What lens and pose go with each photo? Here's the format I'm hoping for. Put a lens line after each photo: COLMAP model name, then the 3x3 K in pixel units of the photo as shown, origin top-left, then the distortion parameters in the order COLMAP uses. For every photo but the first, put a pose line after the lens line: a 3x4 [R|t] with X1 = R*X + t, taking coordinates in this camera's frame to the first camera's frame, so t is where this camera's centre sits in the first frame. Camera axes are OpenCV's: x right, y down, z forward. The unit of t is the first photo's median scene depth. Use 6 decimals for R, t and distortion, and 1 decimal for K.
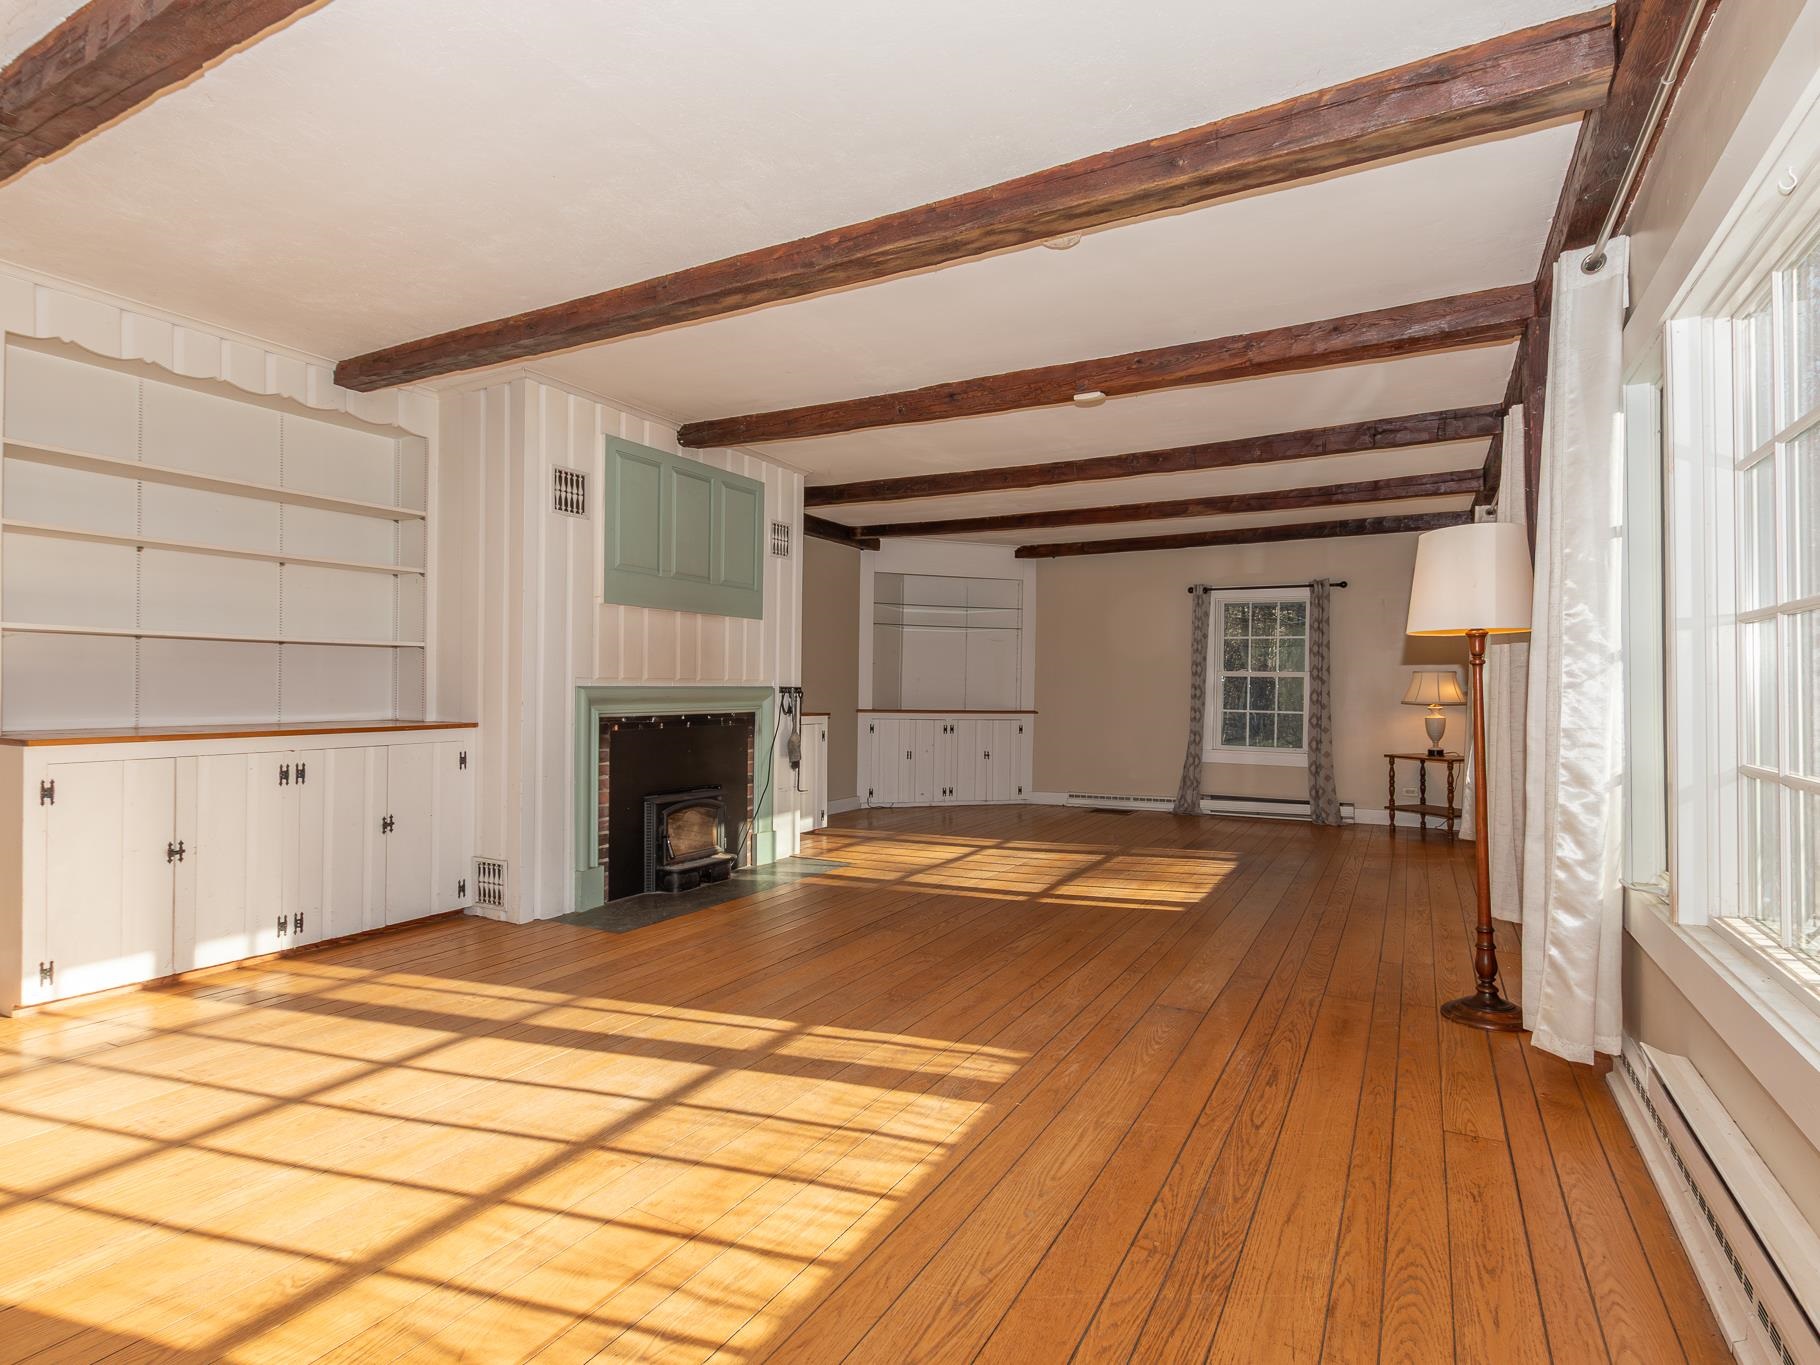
lens RADIAL K [[944.5, 0, 924.1], [0, 944.5, 677.3], [0, 0, 1]] dist [0.001775, 0.001394]
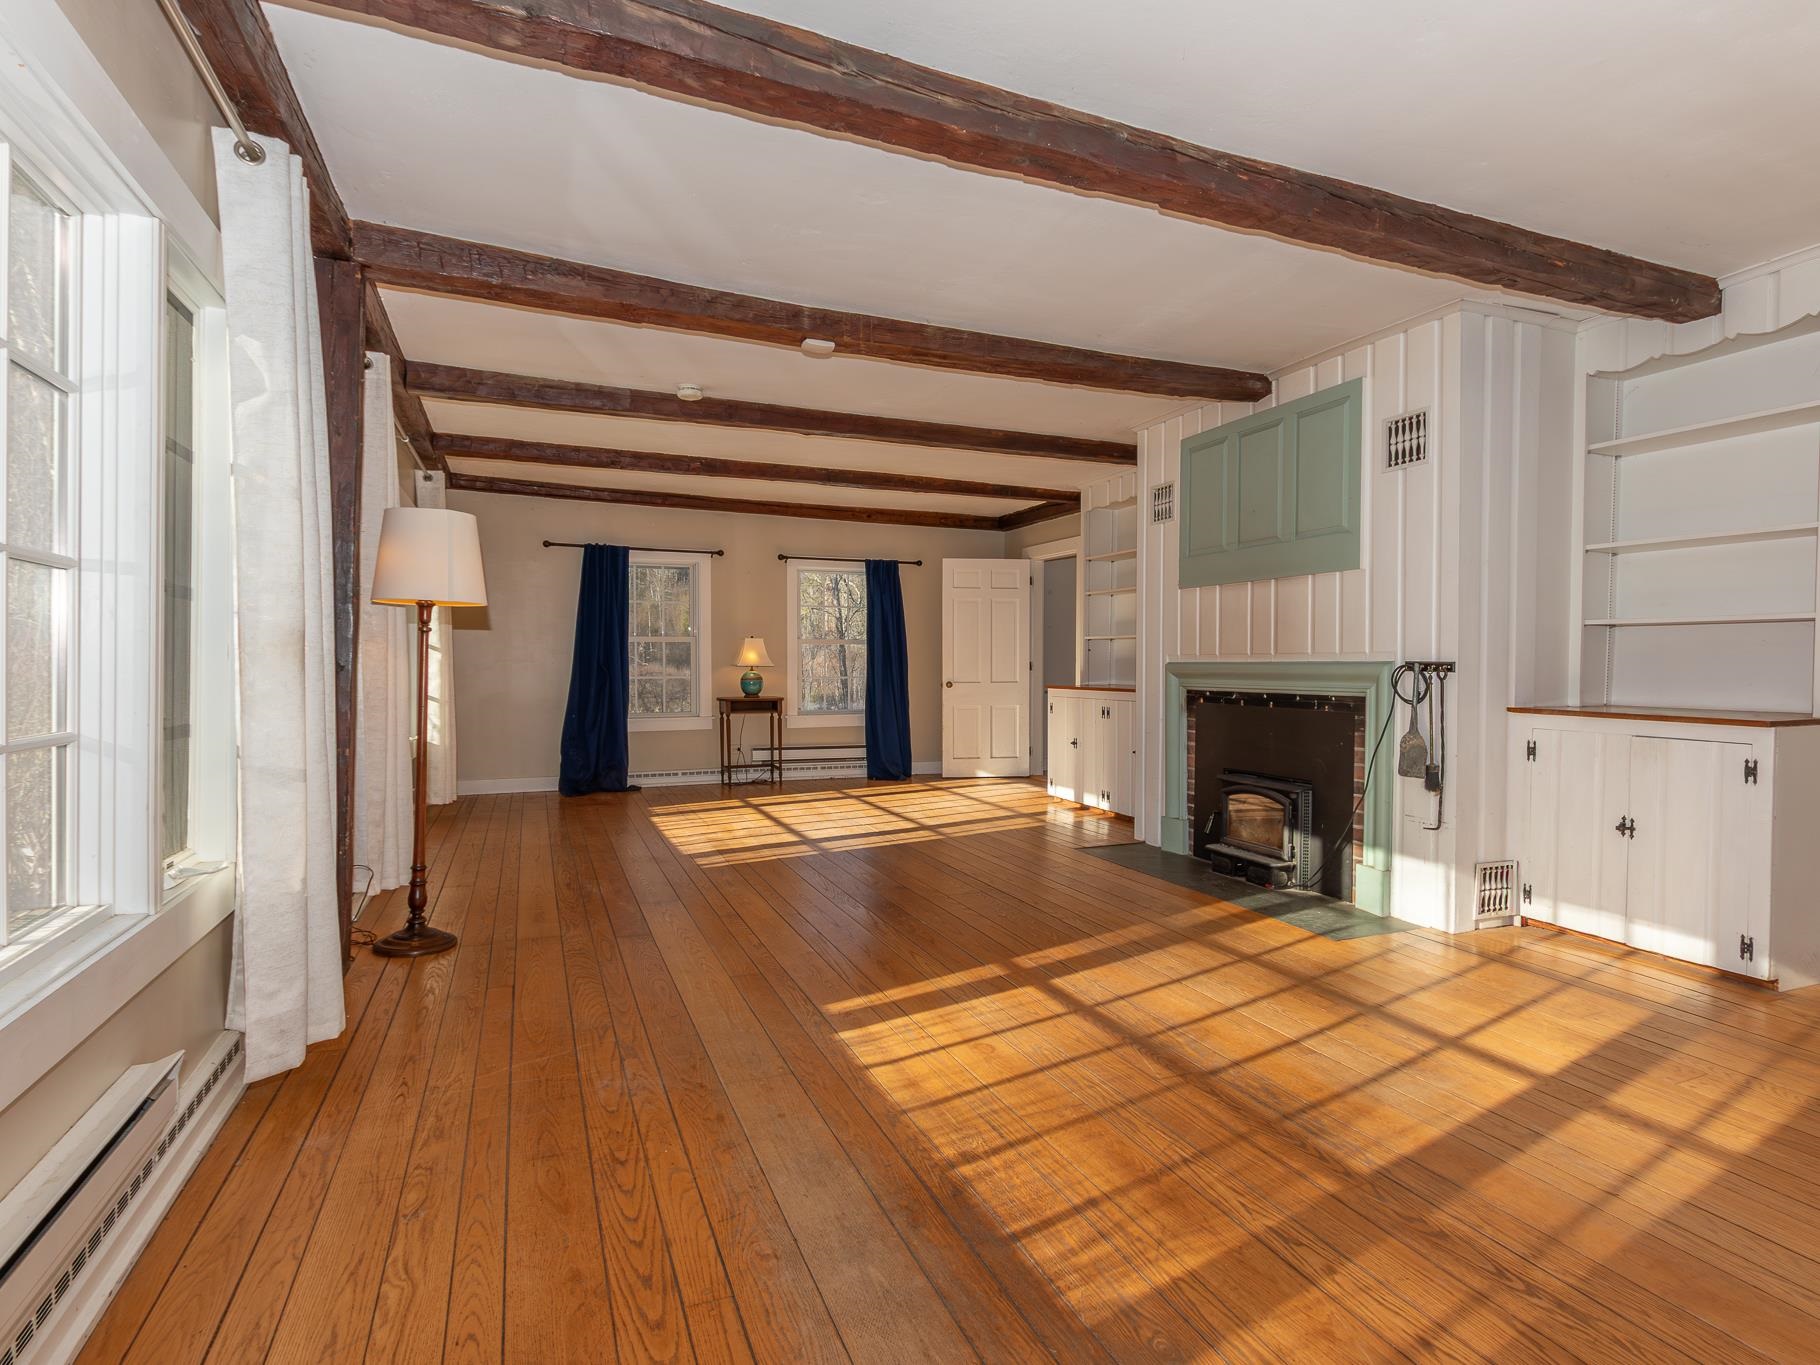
lens RADIAL K [[944.5, 0, 924.1], [0, 944.5, 677.3], [0, 0, 1]] dist [0.001775, 0.001394]
pose [[-0.634396, -0.000280, -0.773008, 0.658219], [-0.002548, 0.999995, 0.001728, 0.023801], [0.773004, 0.003066, -0.634394, 1.325617]]
